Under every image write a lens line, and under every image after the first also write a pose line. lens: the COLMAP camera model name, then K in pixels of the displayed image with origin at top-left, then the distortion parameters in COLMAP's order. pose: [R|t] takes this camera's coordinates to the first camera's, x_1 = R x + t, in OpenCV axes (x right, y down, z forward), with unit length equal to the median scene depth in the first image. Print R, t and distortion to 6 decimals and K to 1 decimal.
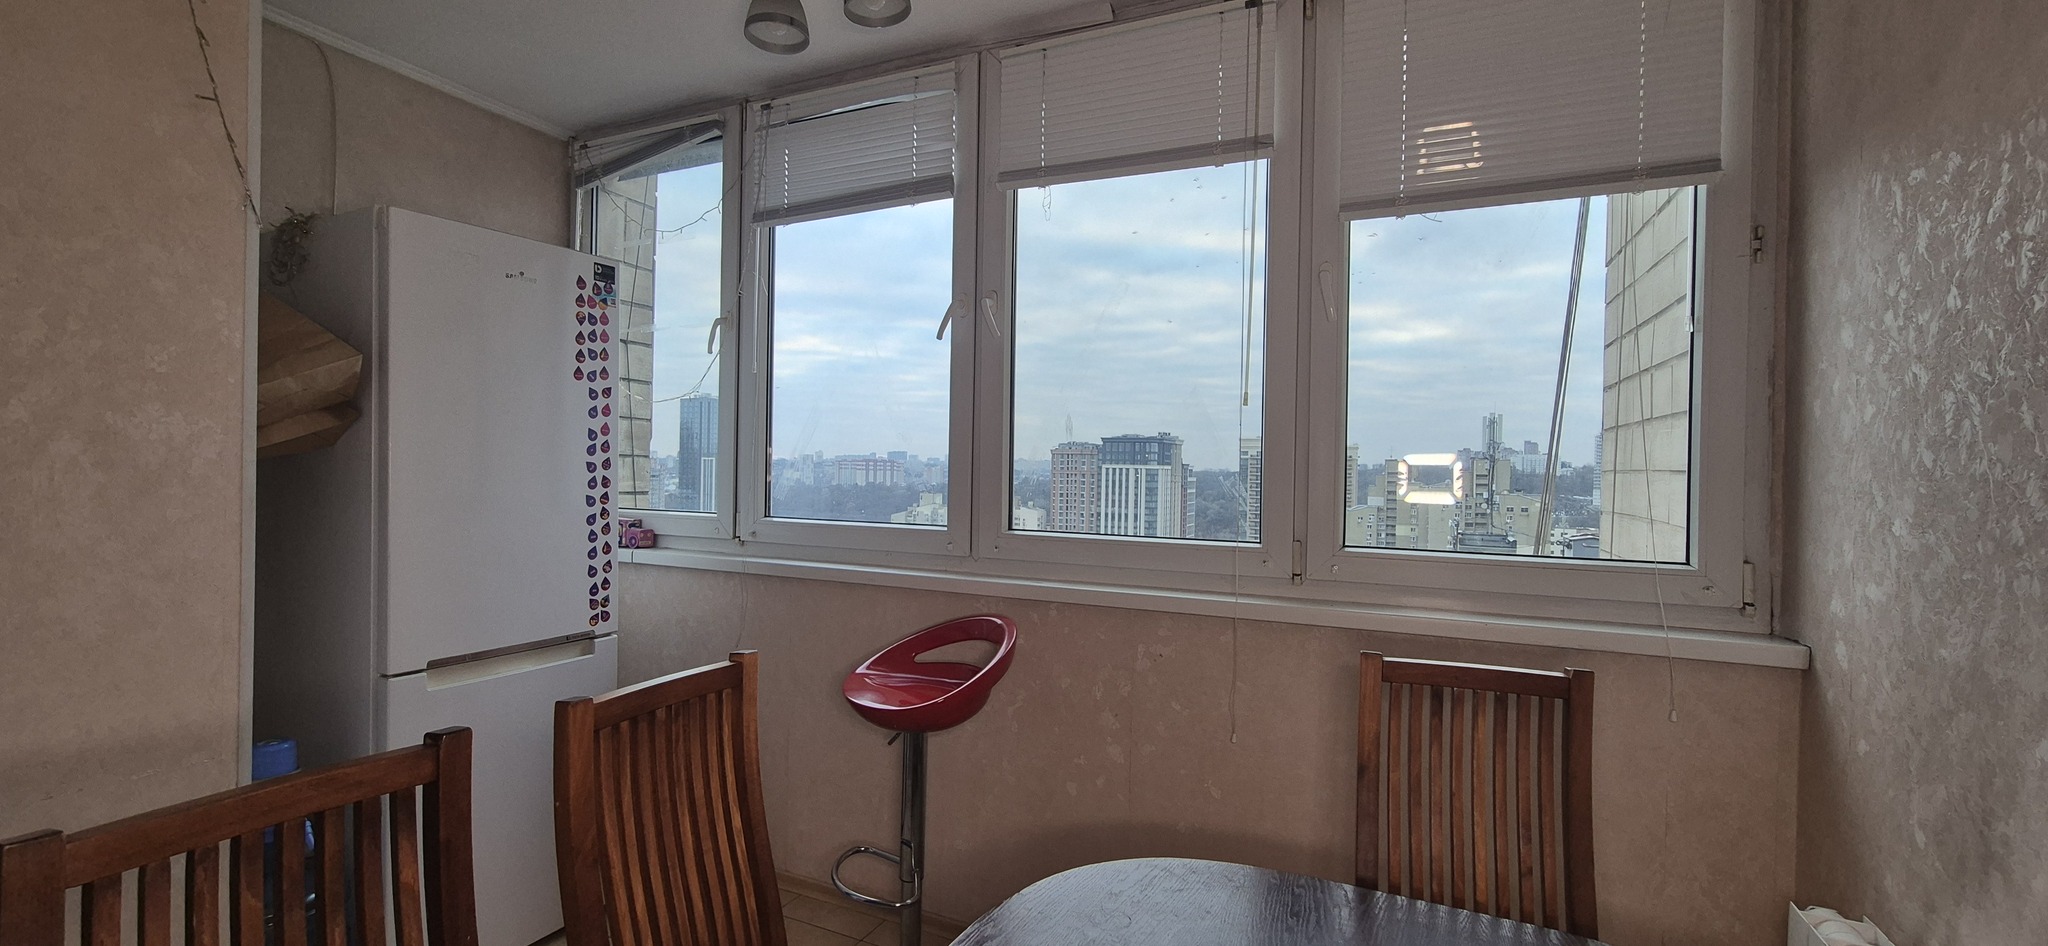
lens RADIAL K [[839.9, 0, 1023.6], [0, 839.9, 469.4], [0, 0, 1]] dist [0.001322, 0.000116]
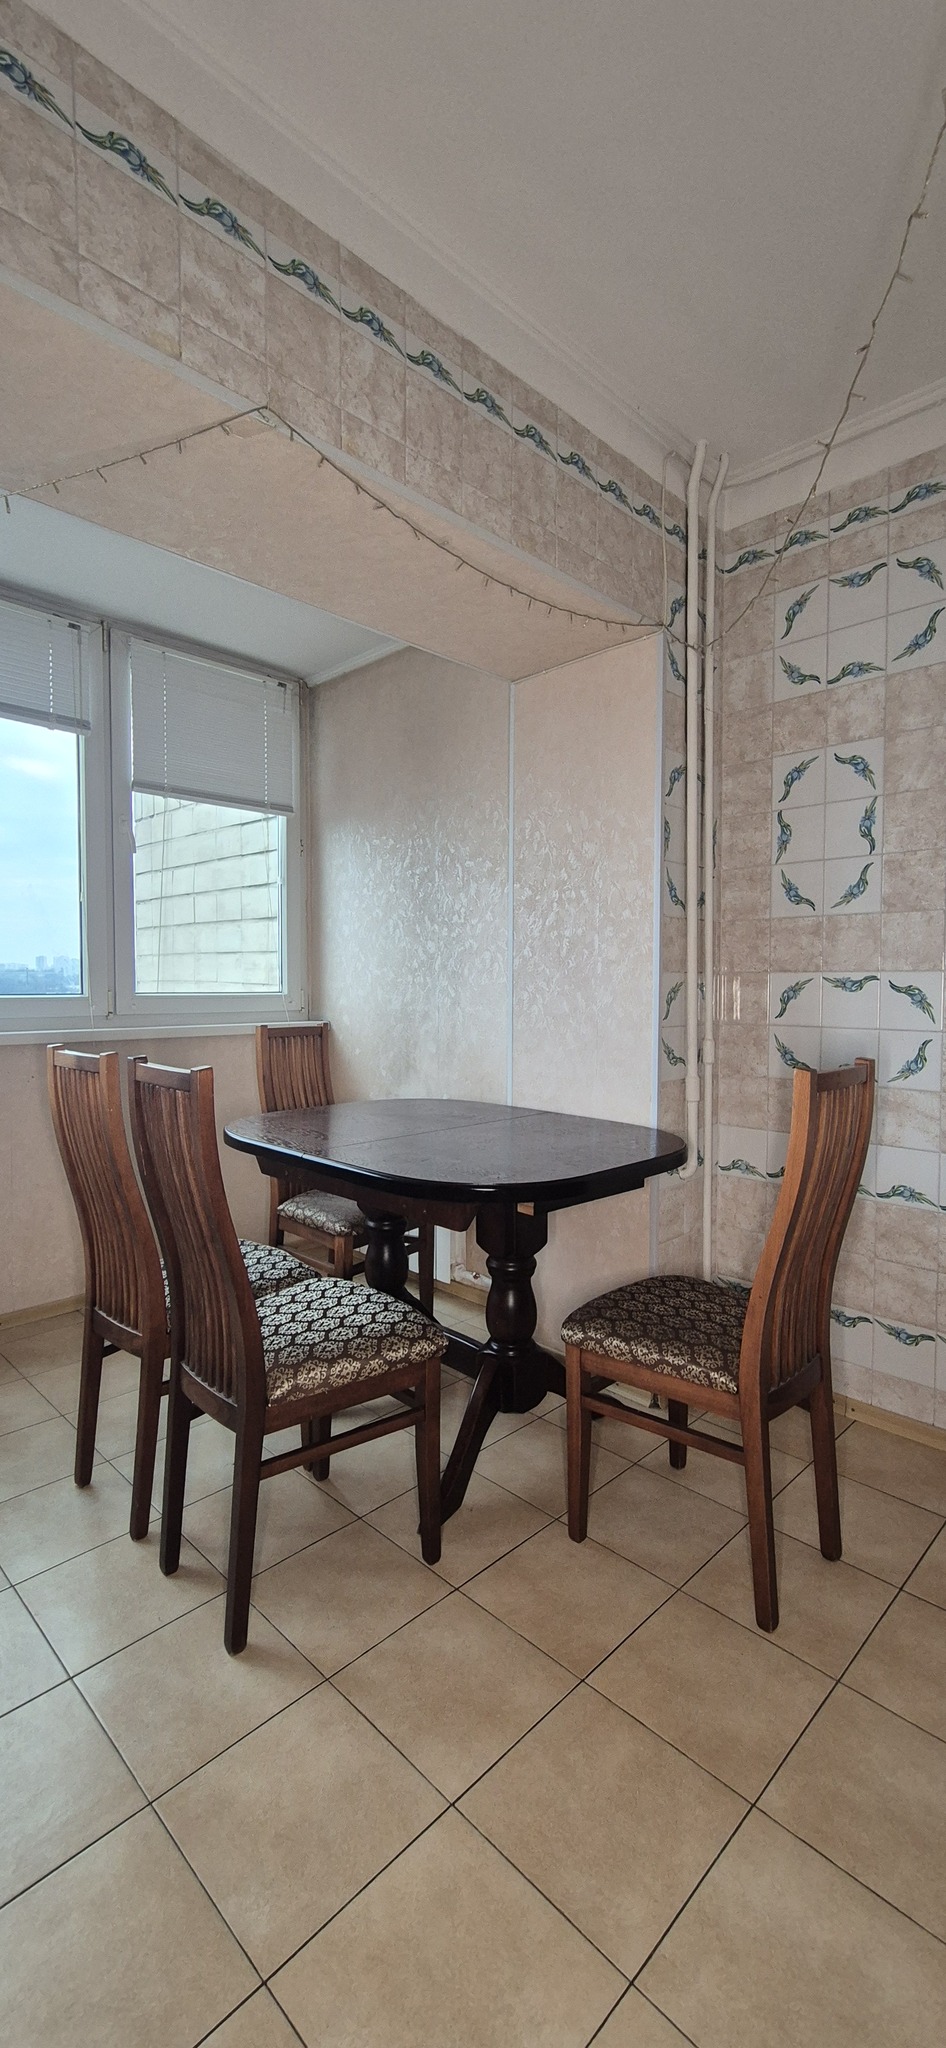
lens RADIAL K [[836.7, 0, 470.8], [0, 836.7, 1018.3], [0, 0, 1]] dist [-0.009941, 0.004896]
pose [[0.341783, -0.064952, 0.937532, -1.497781], [0.005802, 0.997736, 0.067007, 0.055283], [-0.939761, -0.017462, 0.341386, -0.265510]]
